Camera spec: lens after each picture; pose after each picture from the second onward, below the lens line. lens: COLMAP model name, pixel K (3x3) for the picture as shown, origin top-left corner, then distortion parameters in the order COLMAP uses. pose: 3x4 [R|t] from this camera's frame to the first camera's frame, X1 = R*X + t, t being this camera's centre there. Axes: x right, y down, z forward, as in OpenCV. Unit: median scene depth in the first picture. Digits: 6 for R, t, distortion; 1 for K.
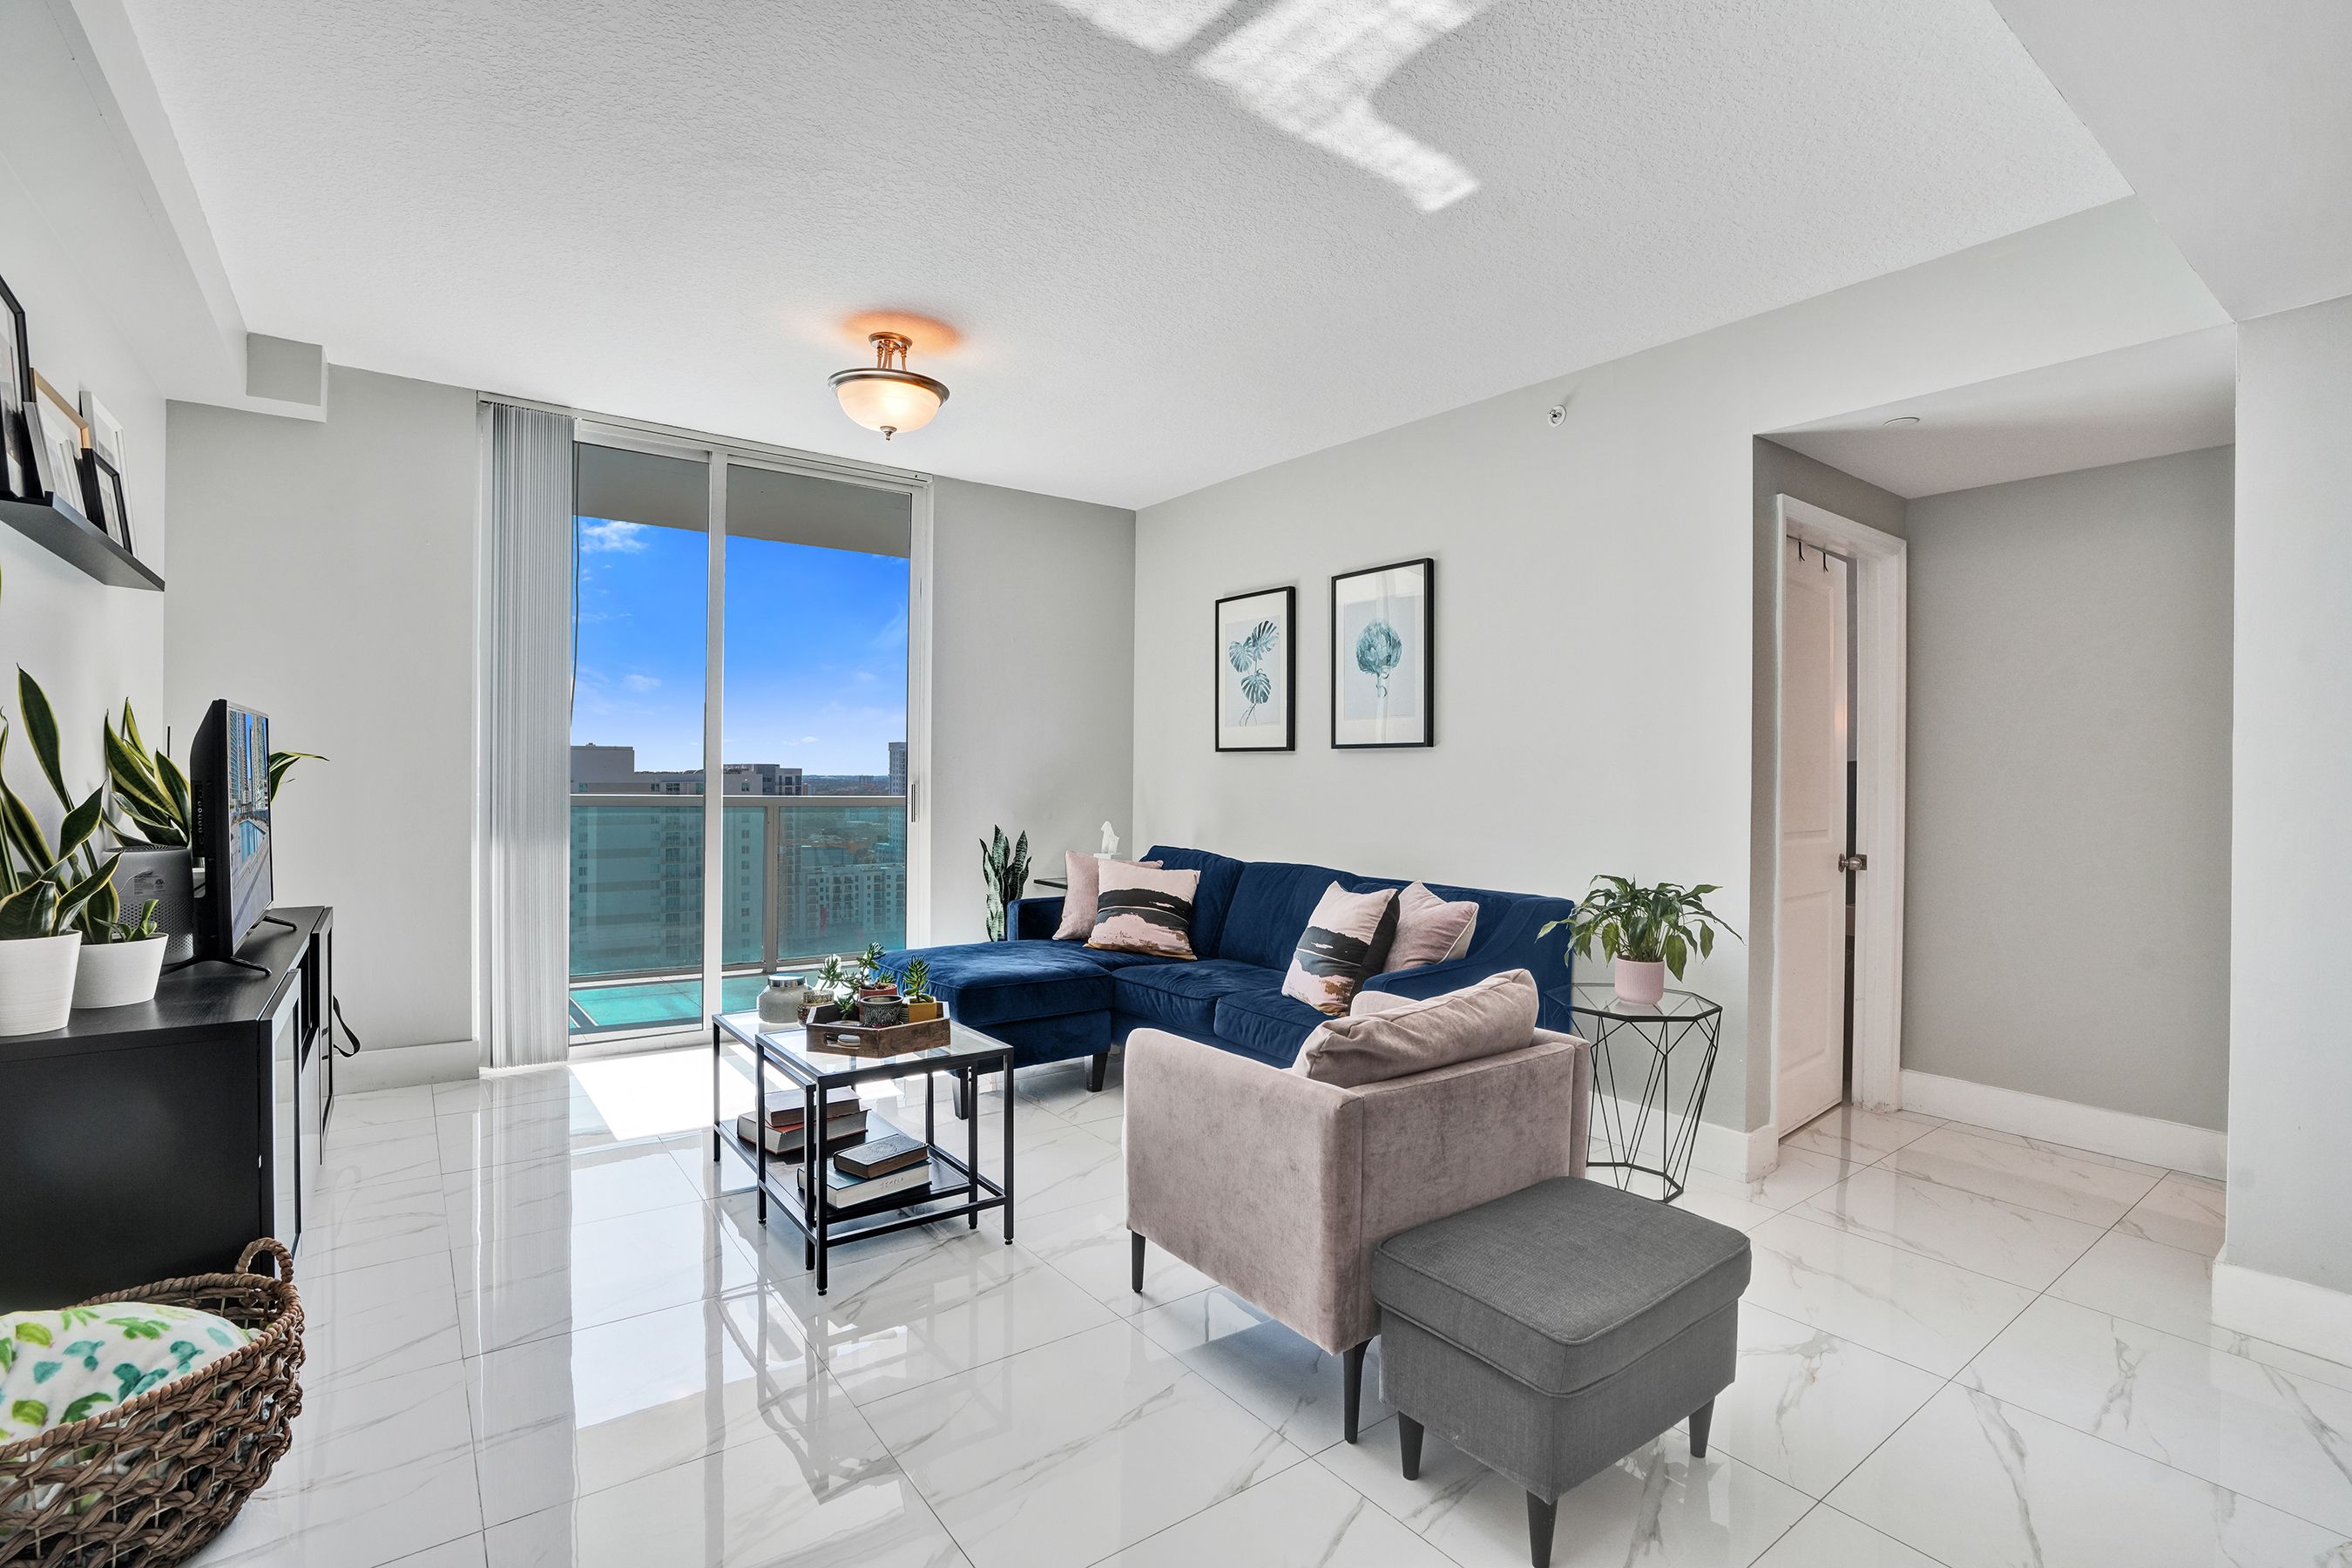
lens RADIAL K [[1101.6, 0, 1190.7], [0, 1101.6, 785.4], [0, 0, 1]] dist [-0.050147, 0.000095]
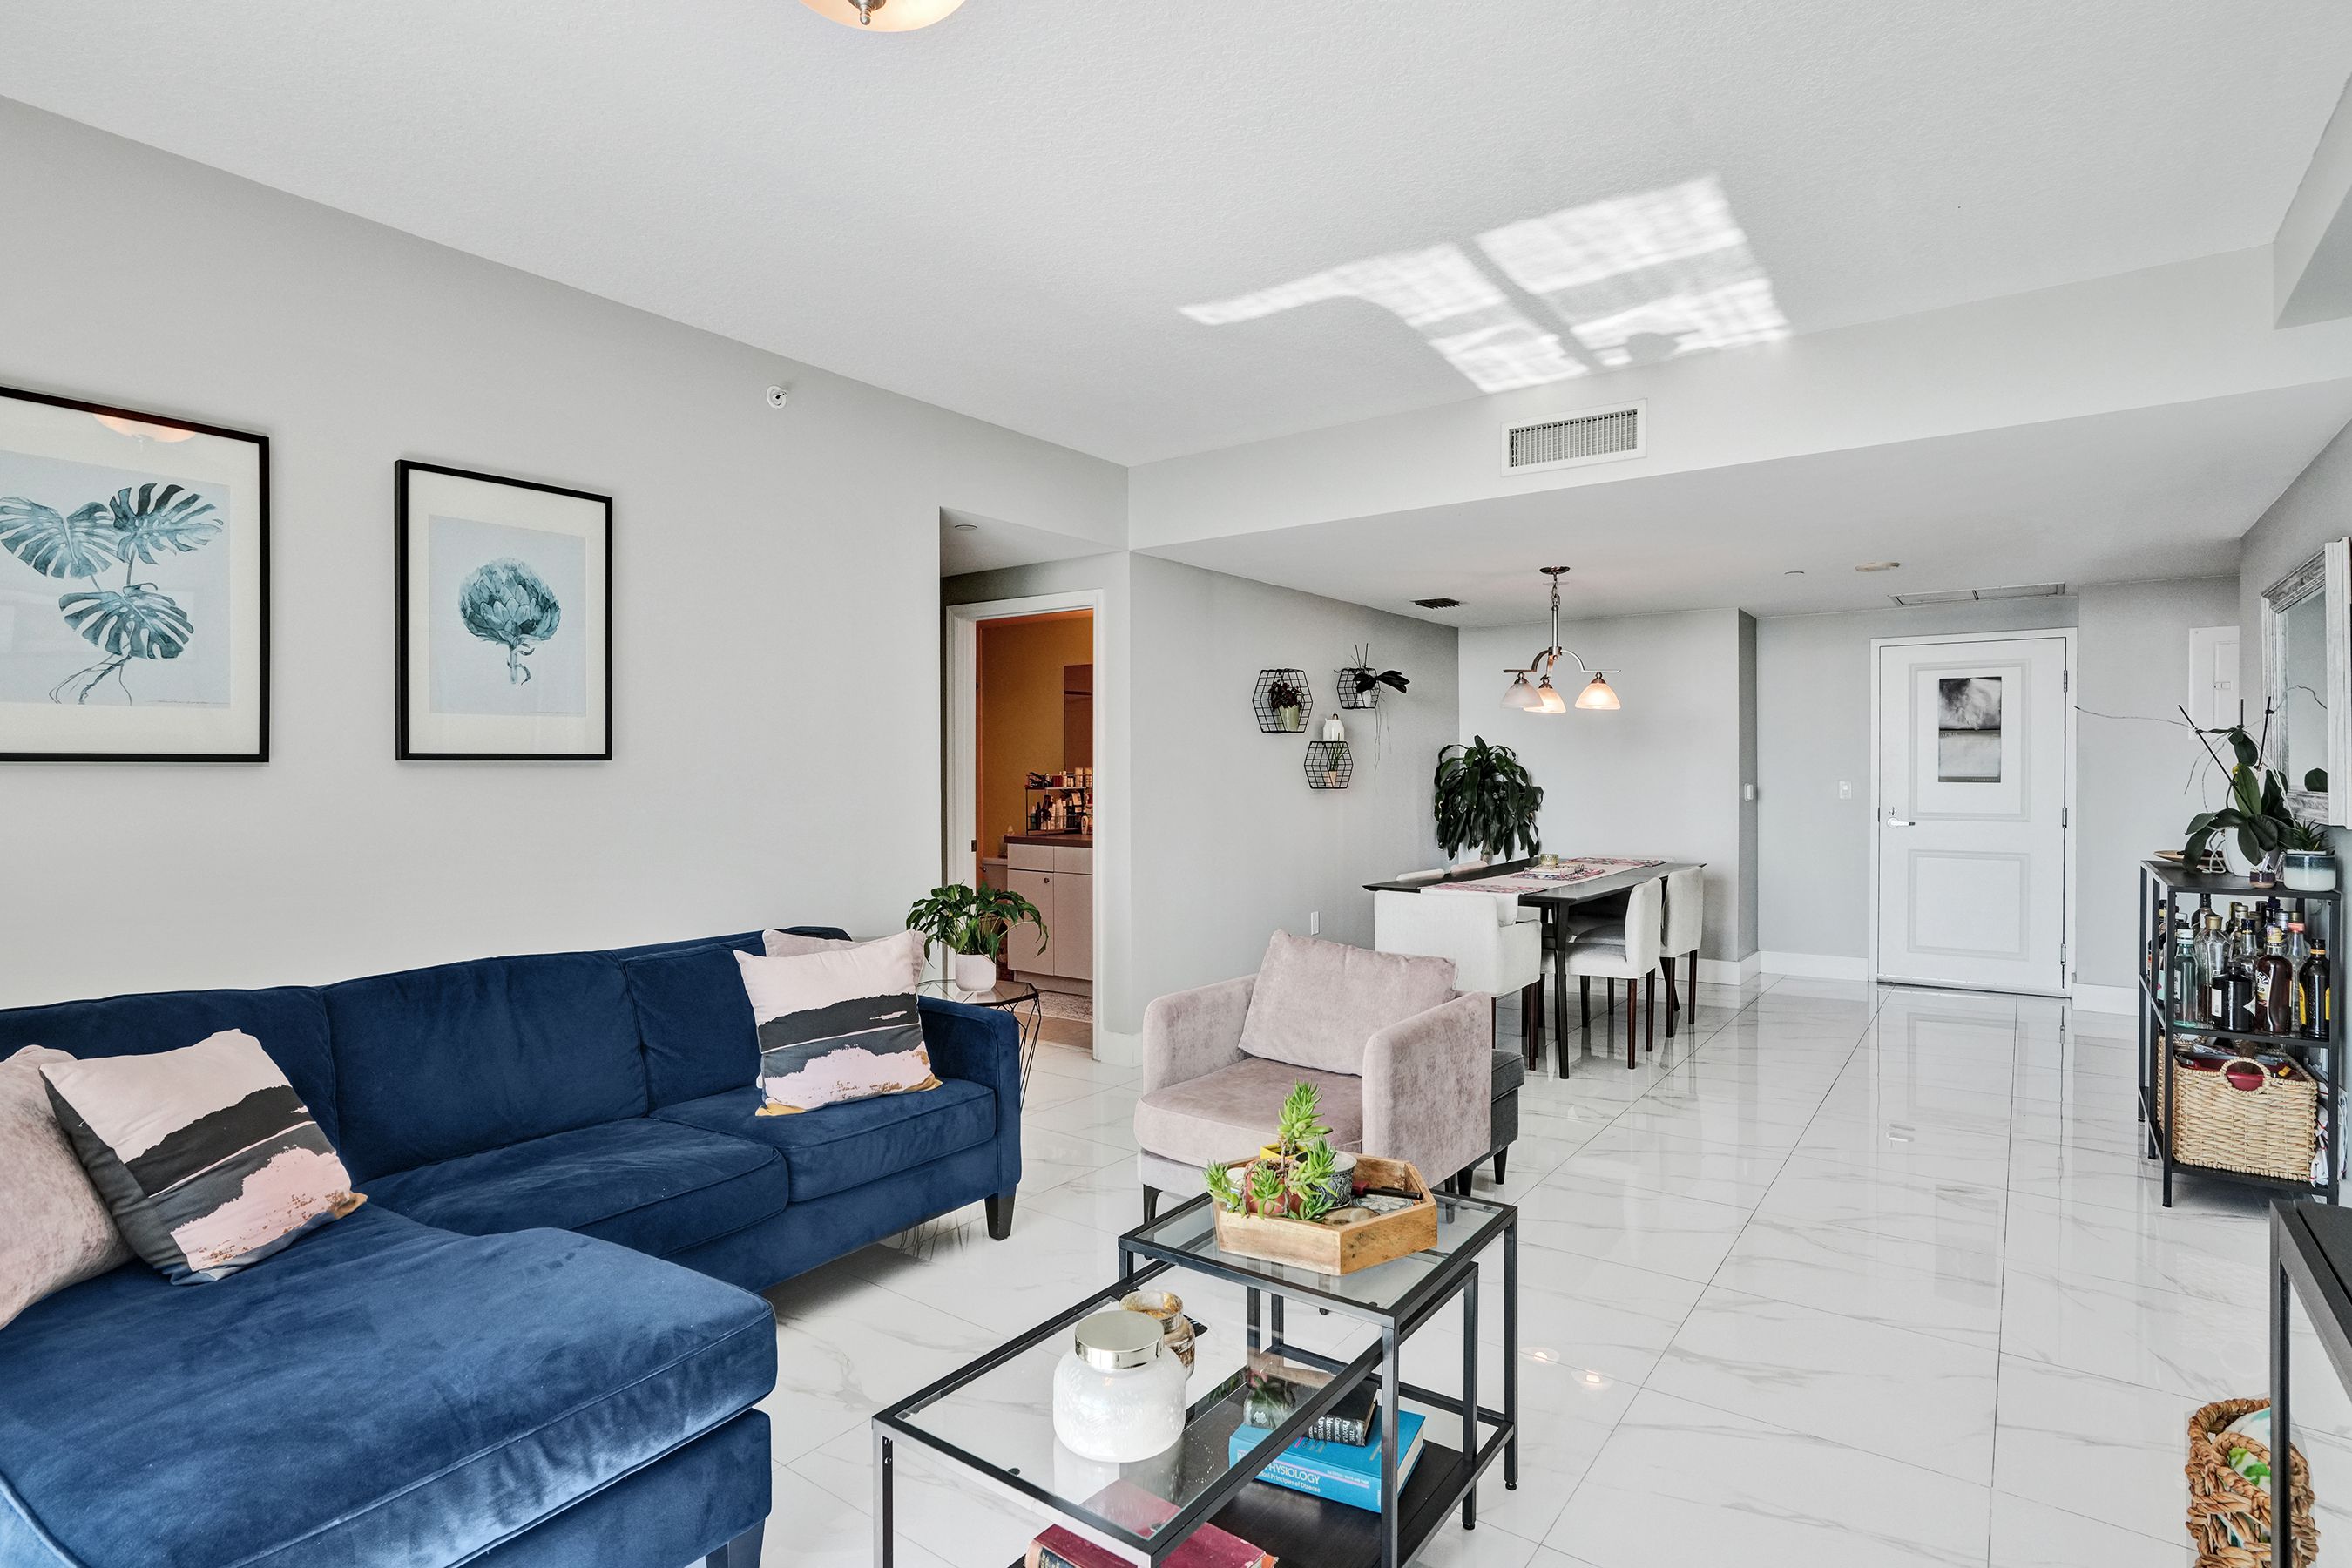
lens RADIAL K [[1160.3, 0, 1176.0], [0, 1160.3, 784.0], [0, 0, 1]] dist [-0.052036, 0.029584]
pose [[-0.283658, -0.024192, 0.958620, -0.598239], [0.008602, 0.999577, 0.027770, -0.036493], [-0.958887, 0.016123, -0.283330, 0.839929]]
